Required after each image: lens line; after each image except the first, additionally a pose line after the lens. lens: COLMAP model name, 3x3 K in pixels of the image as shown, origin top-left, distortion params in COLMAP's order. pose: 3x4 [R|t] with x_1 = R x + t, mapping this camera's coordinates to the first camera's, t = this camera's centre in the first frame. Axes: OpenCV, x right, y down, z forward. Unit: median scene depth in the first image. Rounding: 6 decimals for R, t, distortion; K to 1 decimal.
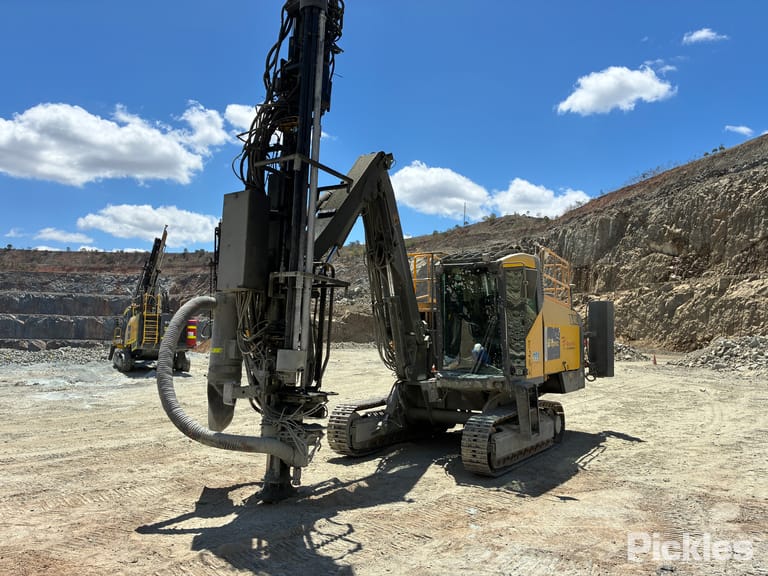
lens RADIAL K [[584.4, 0, 385.6], [0, 584.4, 289.4], [0, 0, 1]] dist [0.041365, -0.054338]
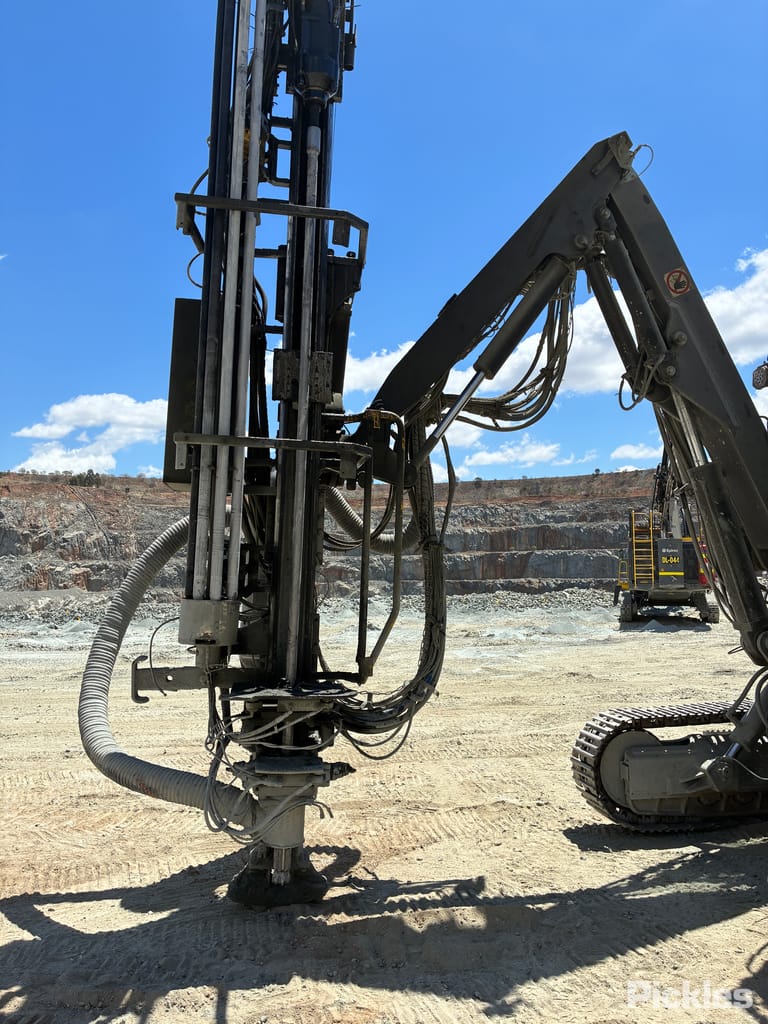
lens RADIAL K [[779.3, 0, 384.0], [0, 779.3, 512.0], [0, 0, 1]] dist [0.041365, -0.054338]
pose [[0.659633, -0.085285, -0.746734, 0.168098], [0.087540, 0.995497, -0.036368, 0.028295], [0.746473, -0.041380, 0.664128, 0.273651]]
